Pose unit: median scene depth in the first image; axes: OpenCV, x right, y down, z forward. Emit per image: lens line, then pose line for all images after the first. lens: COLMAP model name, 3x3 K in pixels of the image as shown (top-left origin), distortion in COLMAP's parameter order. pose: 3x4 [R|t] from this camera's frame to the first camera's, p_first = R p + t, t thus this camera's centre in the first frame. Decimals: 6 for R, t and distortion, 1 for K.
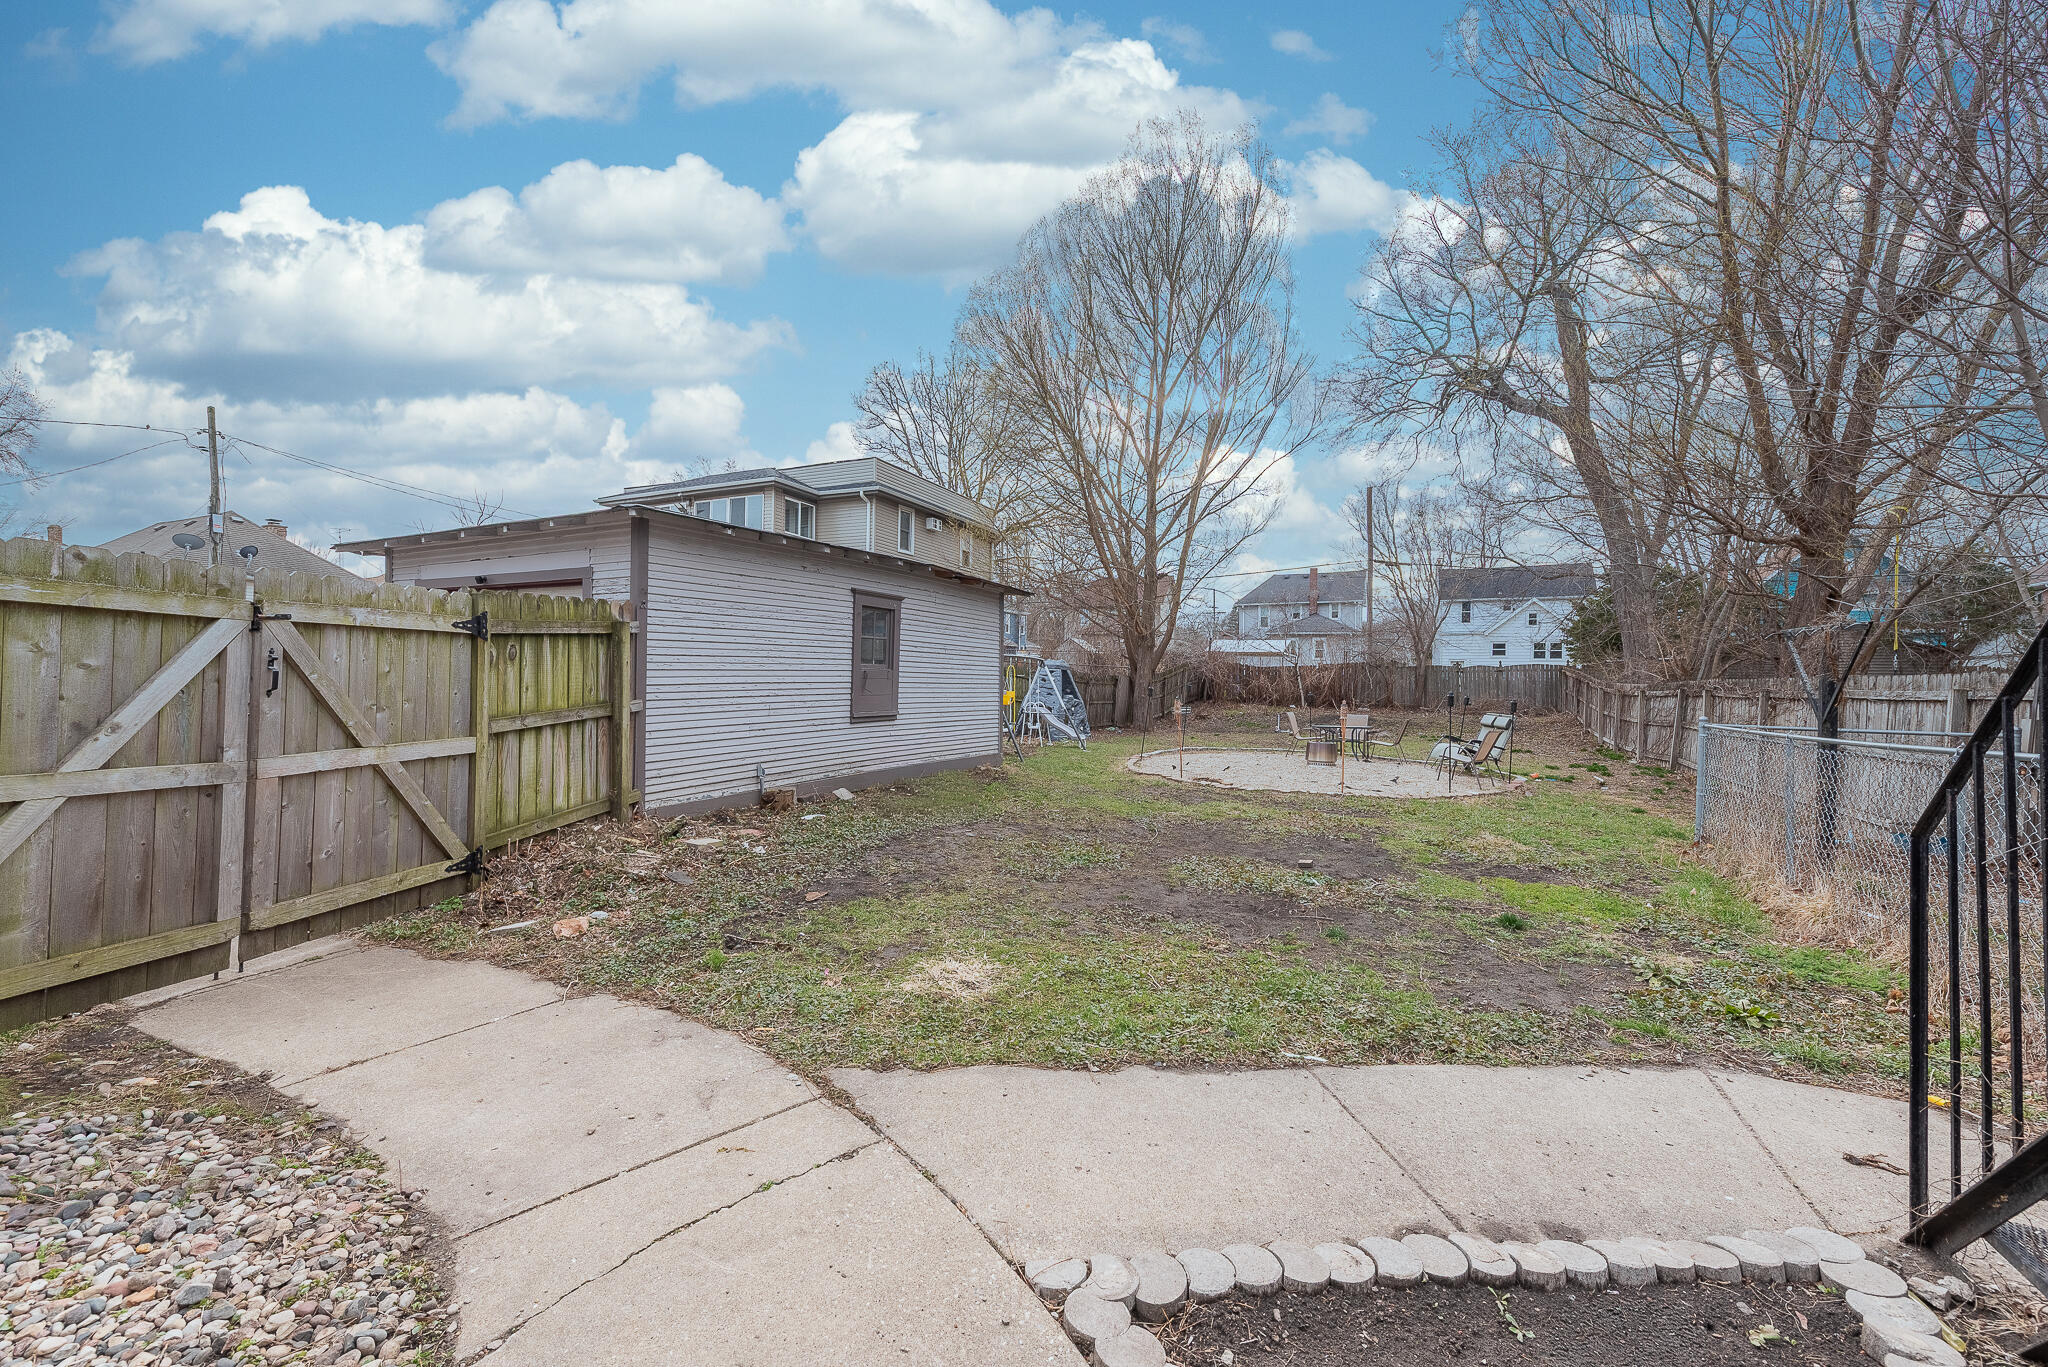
lens RADIAL K [[820.8, 0, 1024.0], [0, 820.8, 683.5], [0, 0, 1]] dist [-0.000523, -0.000085]
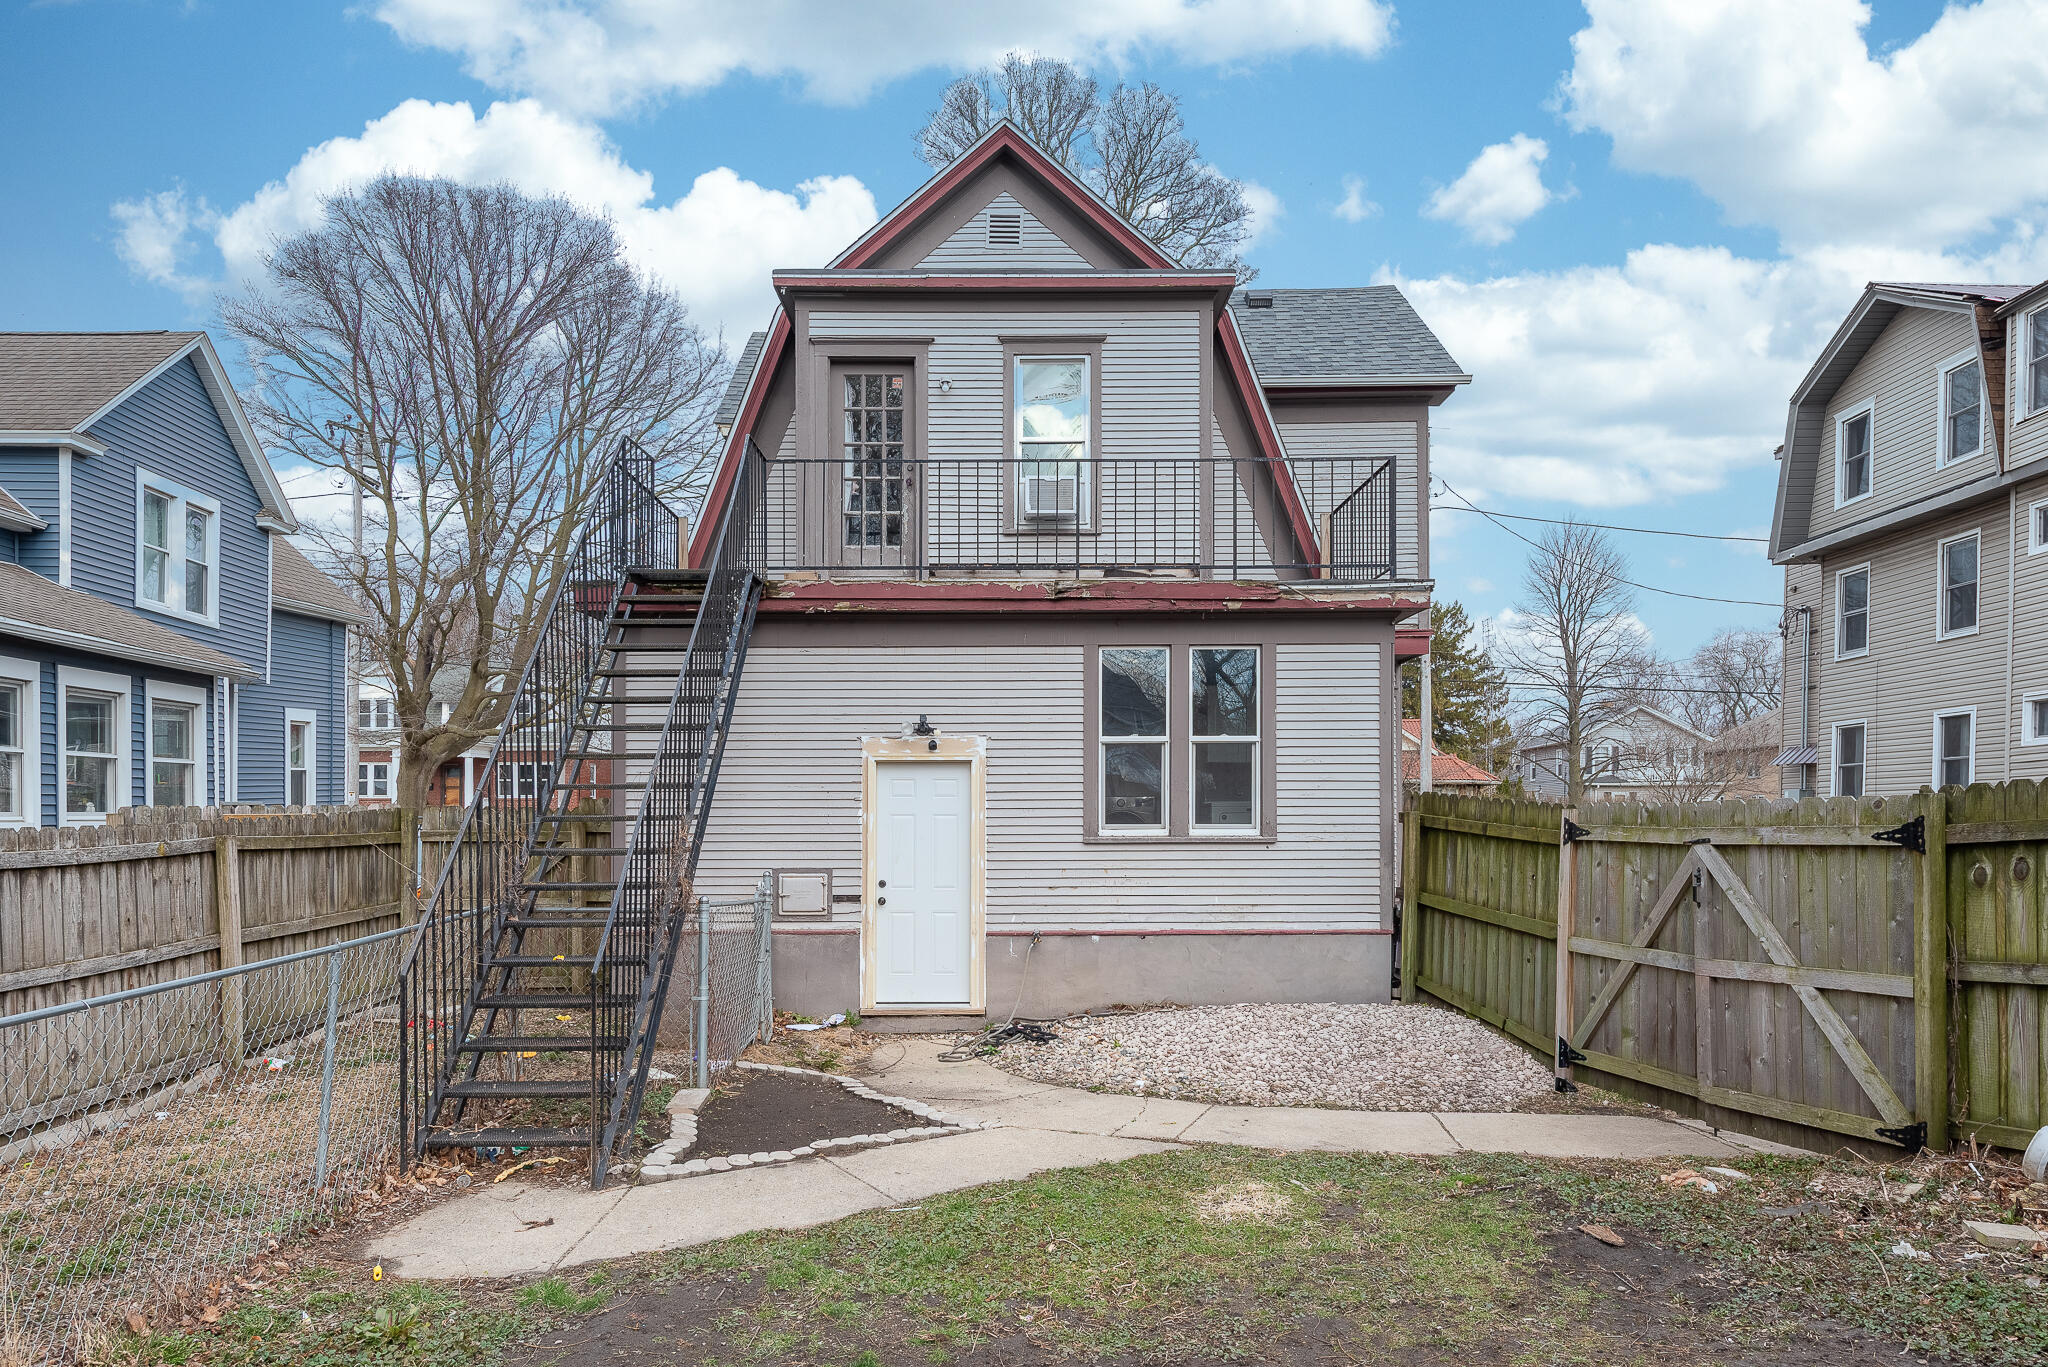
lens RADIAL K [[1121.6, 0, 1024.0], [0, 1121.6, 683.5], [0, 0, 1]] dist [0.004887, 0.000303]
pose [[-0.880750, -0.082515, -0.466337, 0.719752], [-0.018427, 0.989929, -0.140359, -0.055435], [0.473223, -0.115028, -0.873401, 1.835883]]
